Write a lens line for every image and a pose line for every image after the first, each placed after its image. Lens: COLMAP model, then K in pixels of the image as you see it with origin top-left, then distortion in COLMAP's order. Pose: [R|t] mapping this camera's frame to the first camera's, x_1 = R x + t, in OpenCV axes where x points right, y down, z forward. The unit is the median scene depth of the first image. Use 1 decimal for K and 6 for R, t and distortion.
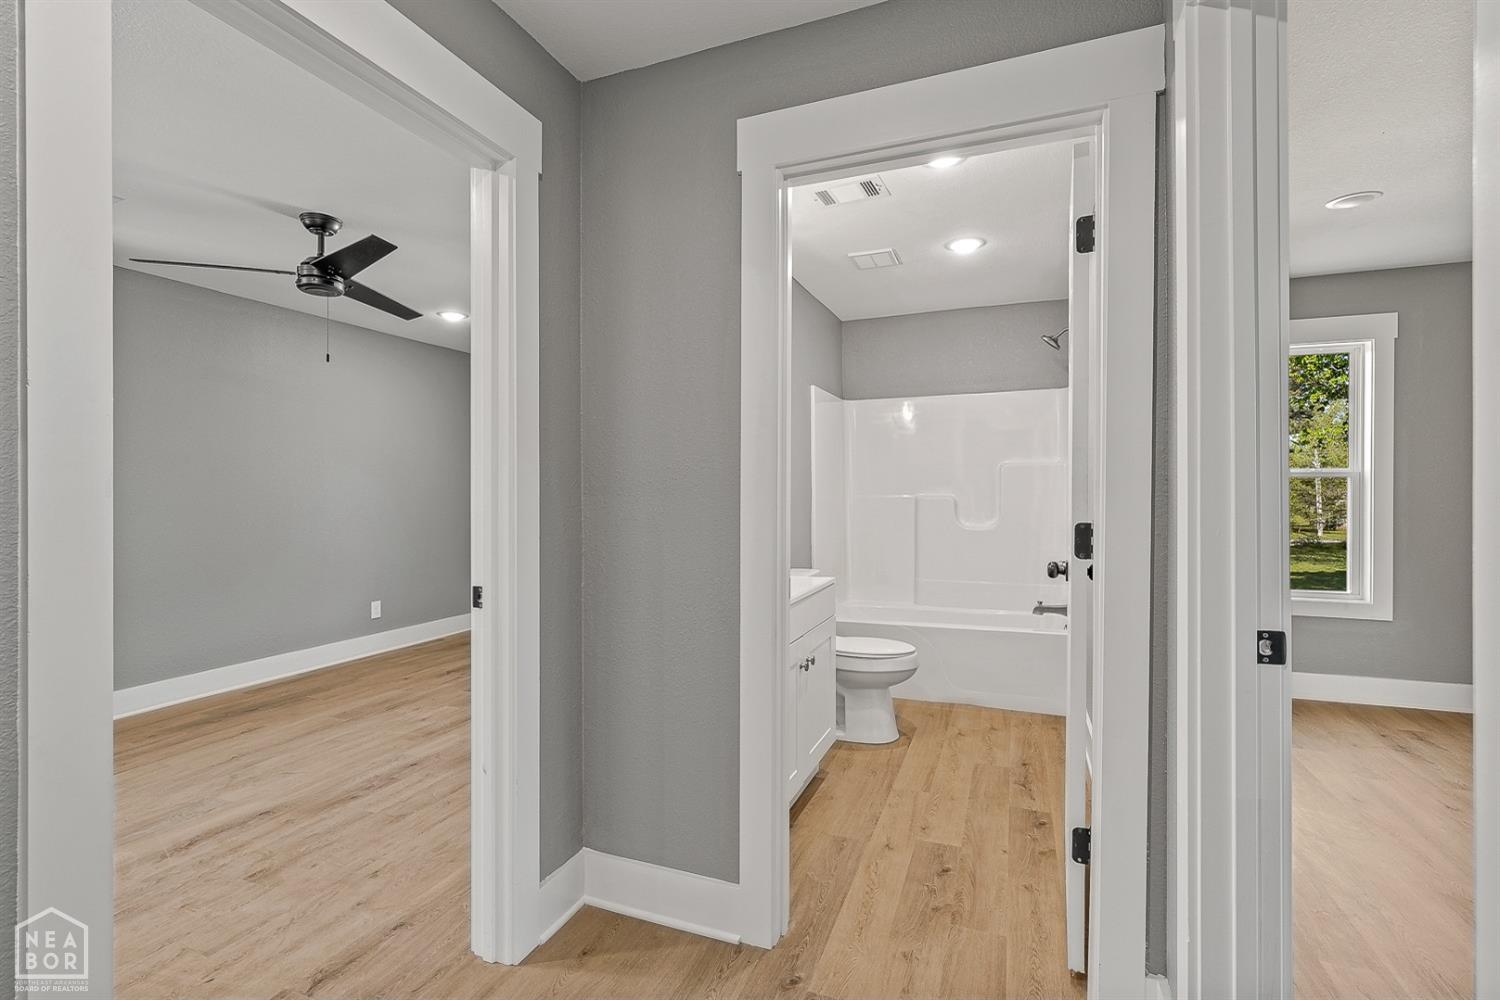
lens RADIAL K [[686.2, 0, 740.2], [0, 686.2, 493.1], [0, 0, 1]] dist [-0.007783, 0.004022]
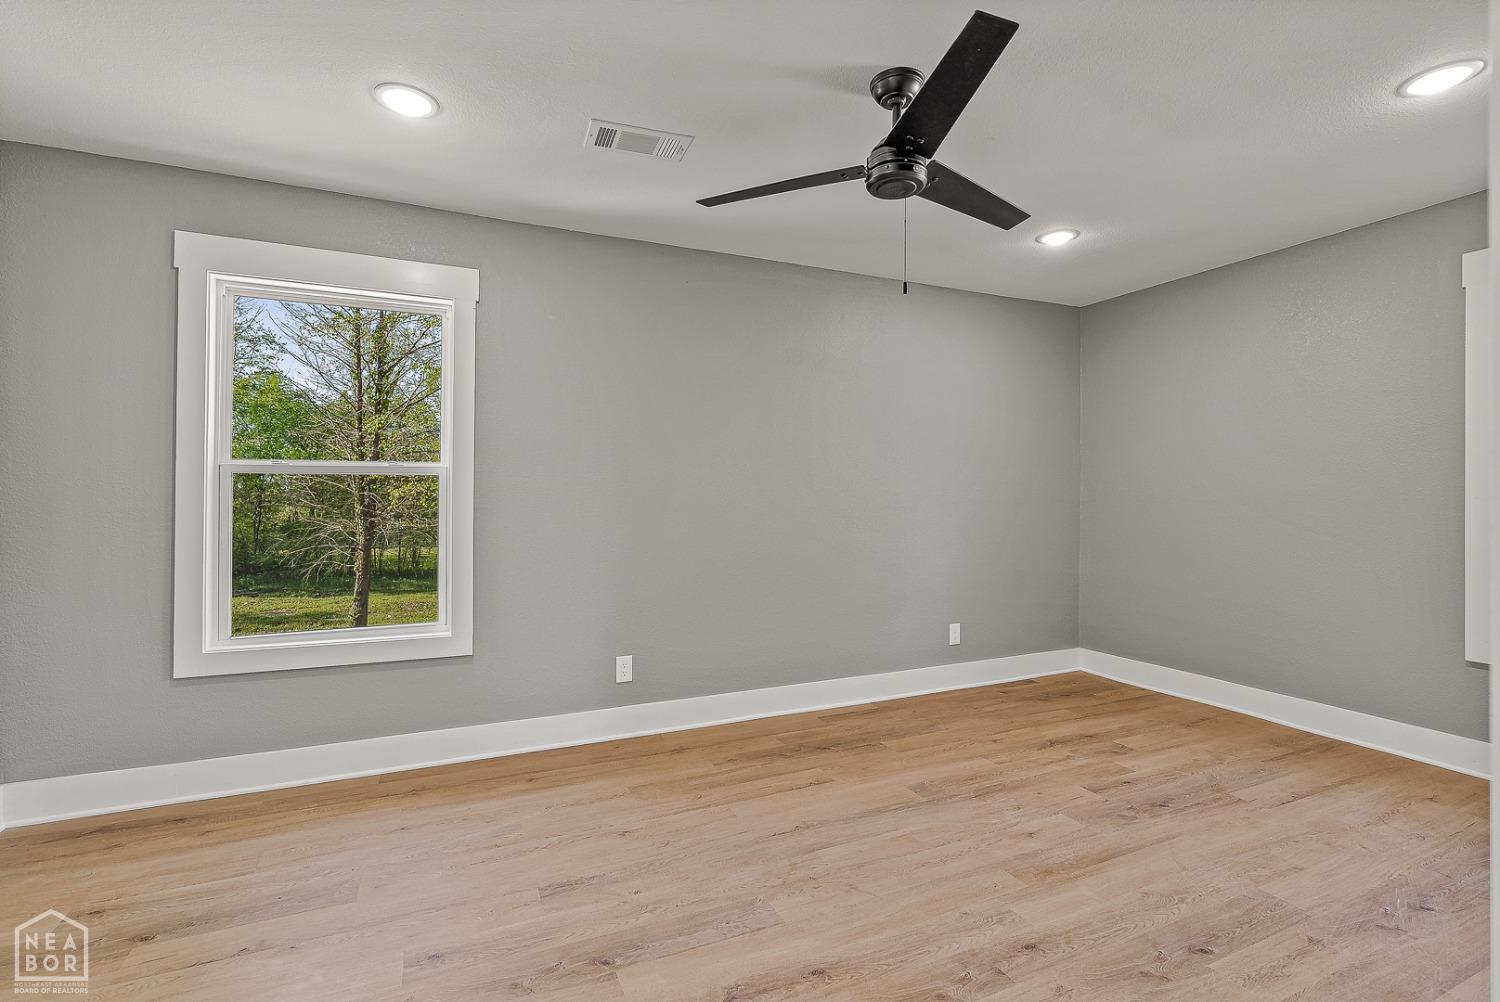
lens RADIAL K [[686.2, 0, 751.8], [0, 686.2, 502.7], [0, 0, 1]] dist [-0.007783, 0.004022]
pose [[0.725774, 0.008480, -0.687881, -0.219282], [-0.000507, 0.999930, 0.011792, 0.005497], [0.687933, -0.008210, 0.725727, 0.360684]]
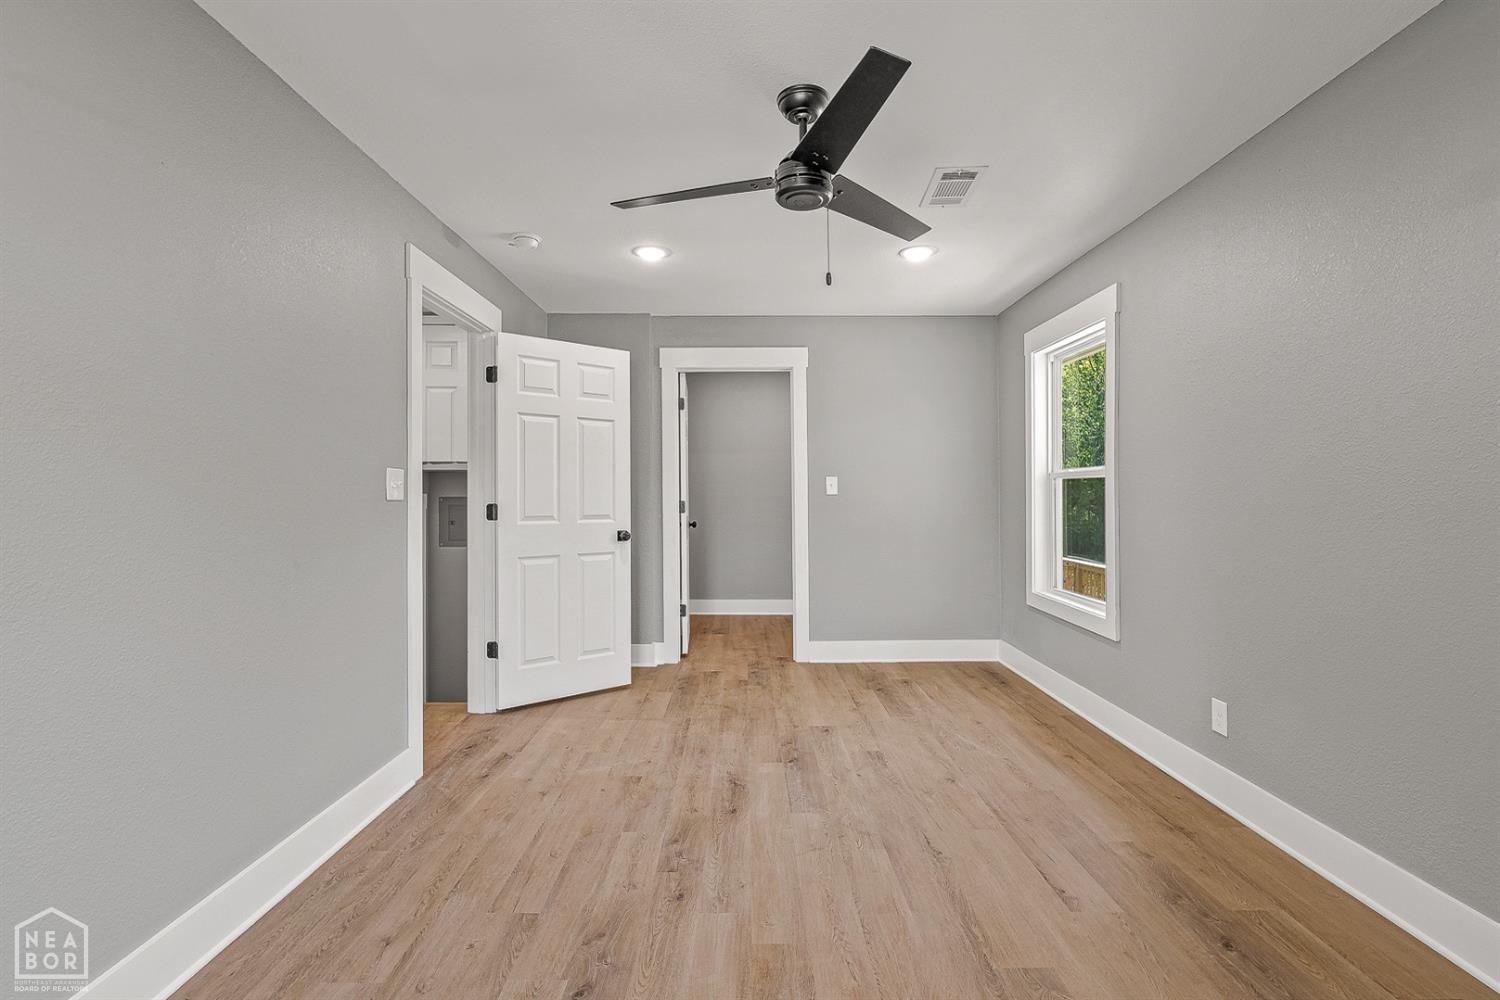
lens RADIAL K [[686.2, 0, 748.2], [0, 686.2, 502.4], [0, 0, 1]] dist [-0.007783, 0.004022]
pose [[-0.923996, 0.008821, -0.382301, -0.254201], [0.005173, 0.999931, 0.010568, 0.006990], [0.382368, 0.007787, -0.923977, 1.441100]]
